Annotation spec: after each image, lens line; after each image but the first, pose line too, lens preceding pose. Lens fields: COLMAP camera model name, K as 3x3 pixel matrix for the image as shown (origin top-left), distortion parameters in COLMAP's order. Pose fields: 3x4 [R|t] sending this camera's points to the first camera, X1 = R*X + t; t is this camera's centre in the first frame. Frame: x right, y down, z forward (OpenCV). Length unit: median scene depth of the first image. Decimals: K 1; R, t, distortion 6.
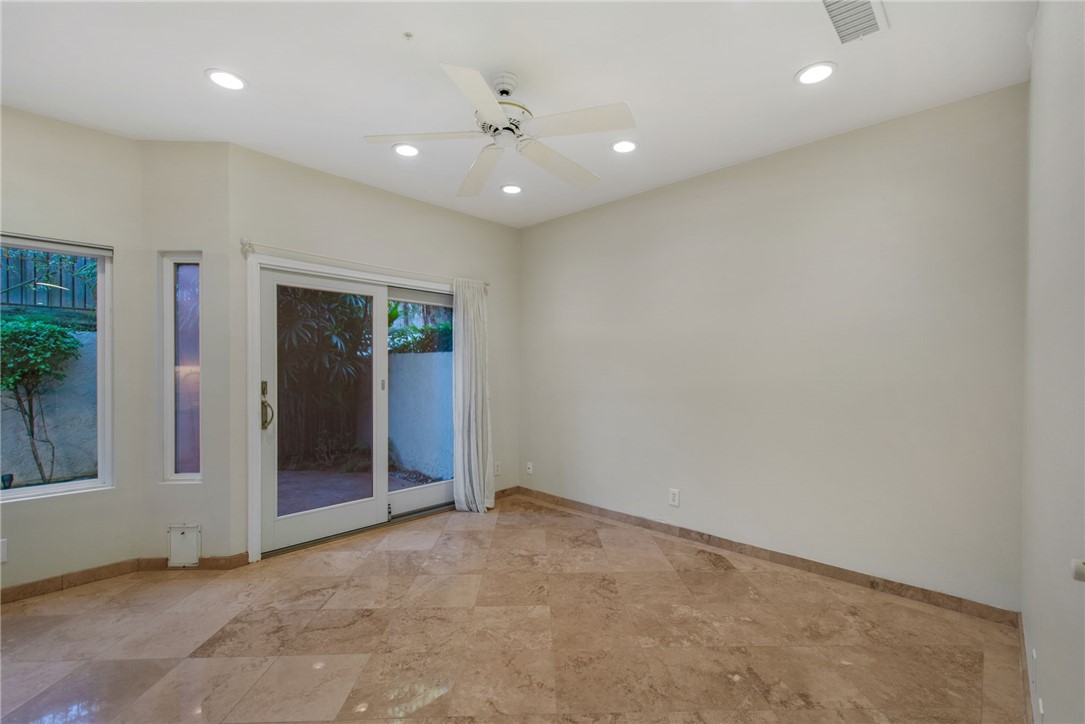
lens RADIAL K [[478.4, 0, 549.4], [0, 478.4, 371.8], [0, 0, 1]] dist [0.001463, -0.000248]
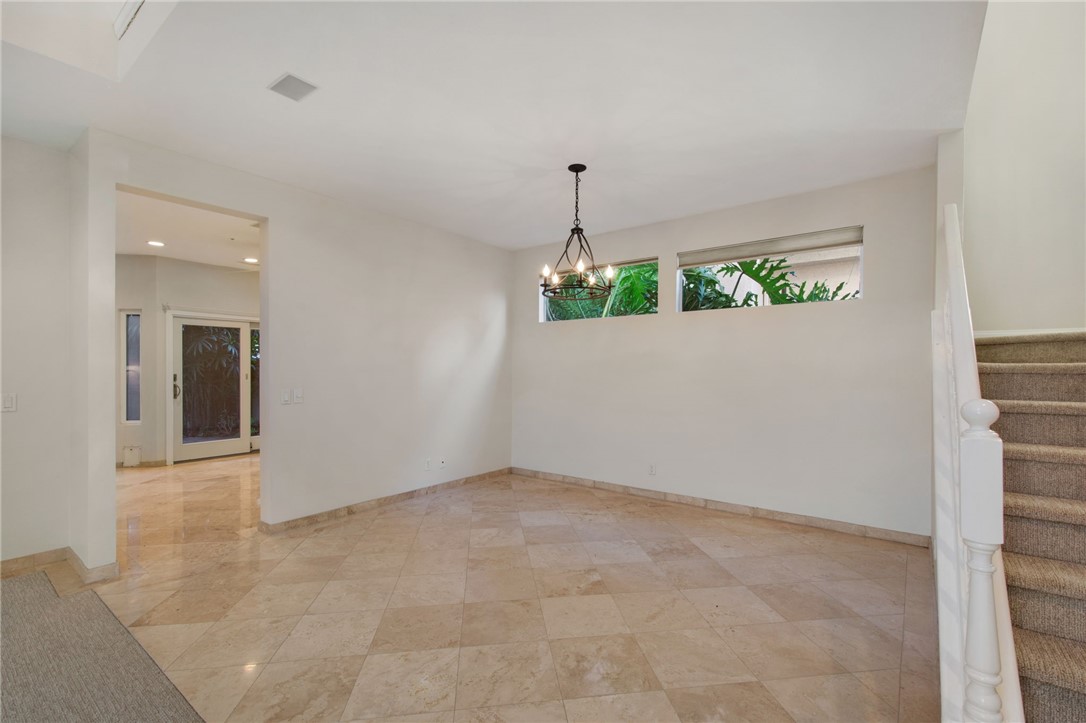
lens RADIAL K [[478.8, 0, 549.9], [0, 478.8, 371.3], [0, 0, 1]] dist [0.001463, -0.000248]
pose [[0.994297, 0.002532, 0.106612, 0.735385], [-0.002599, 0.999997, 0.000488, 0.003127], [-0.106610, -0.000762, 0.994301, -1.138323]]
